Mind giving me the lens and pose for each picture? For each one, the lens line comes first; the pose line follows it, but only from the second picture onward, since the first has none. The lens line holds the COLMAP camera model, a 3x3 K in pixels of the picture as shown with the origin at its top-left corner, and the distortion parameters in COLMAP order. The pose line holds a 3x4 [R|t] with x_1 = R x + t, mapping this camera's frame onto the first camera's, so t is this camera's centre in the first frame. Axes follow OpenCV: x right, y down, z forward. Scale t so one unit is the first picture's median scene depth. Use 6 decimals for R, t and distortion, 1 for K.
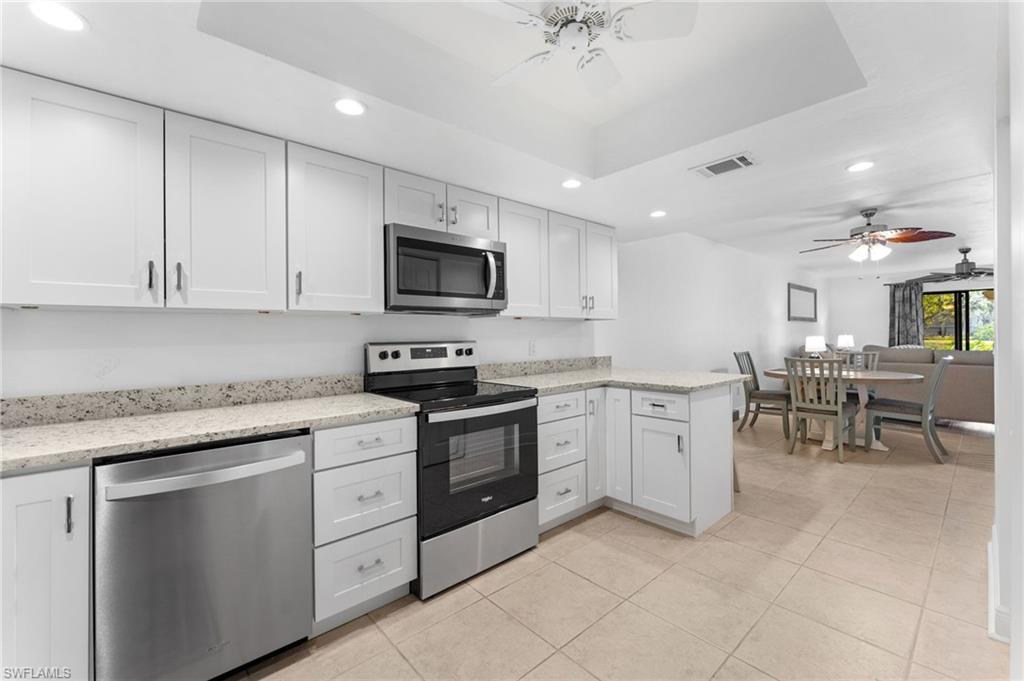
lens RADIAL K [[416.5, 0, 503.8], [0, 416.5, 335.7], [0, 0, 1]] dist [-0.003213, -0.001498]
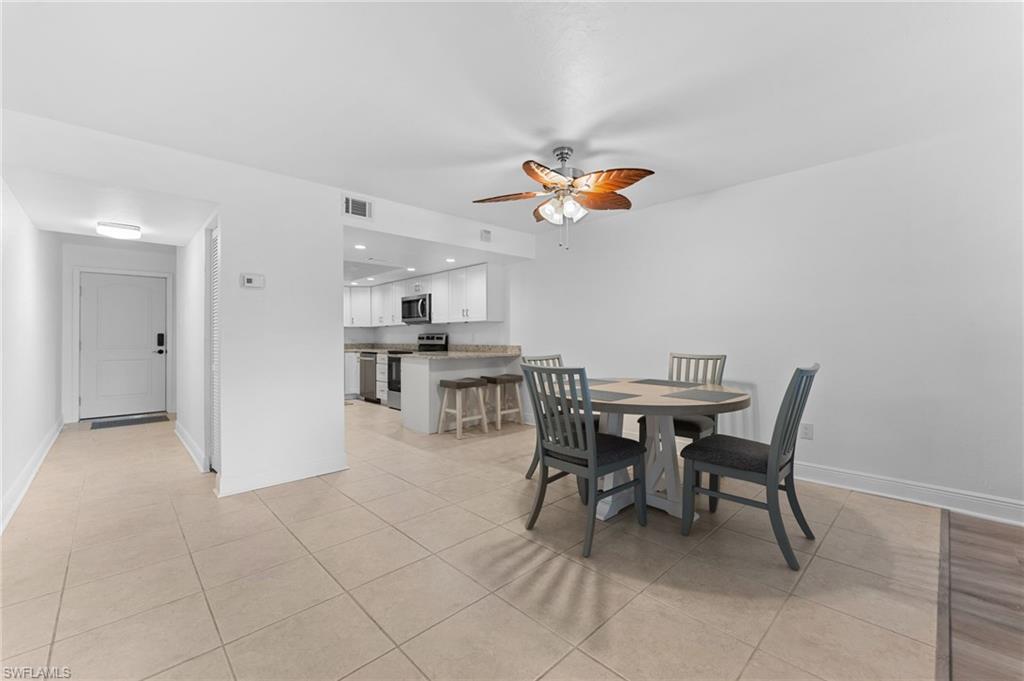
lens RADIAL K [[416.5, 0, 514.4], [0, 416.5, 335.0], [0, 0, 1]] dist [-0.003213, -0.001498]
pose [[0.060692, 0.004144, -0.998148, 1.084503], [-0.005601, 0.999977, 0.003811, 0.005173], [0.998141, 0.005360, 0.060714, 0.601585]]
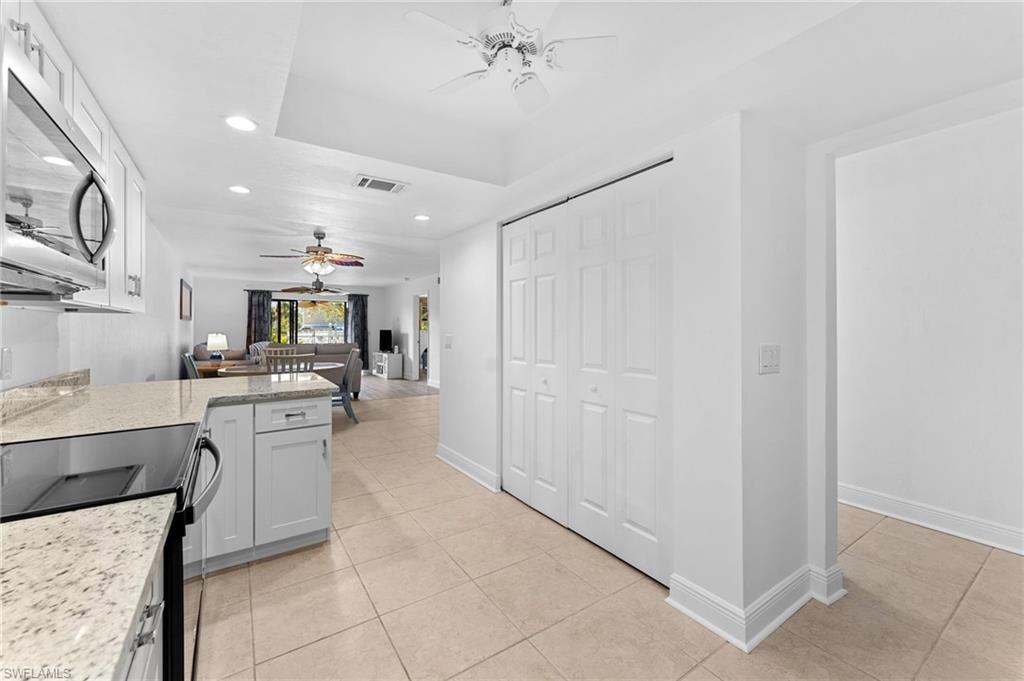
lens RADIAL K [[416.5, 0, 507.4], [0, 416.5, 326.3], [0, 0, 1]] dist [-0.003213, -0.001498]
pose [[0.141972, 0.009370, 0.989826, -0.181271], [0.010593, 0.999884, -0.010984, -0.002686], [-0.989814, 0.012045, 0.141856, 0.170994]]
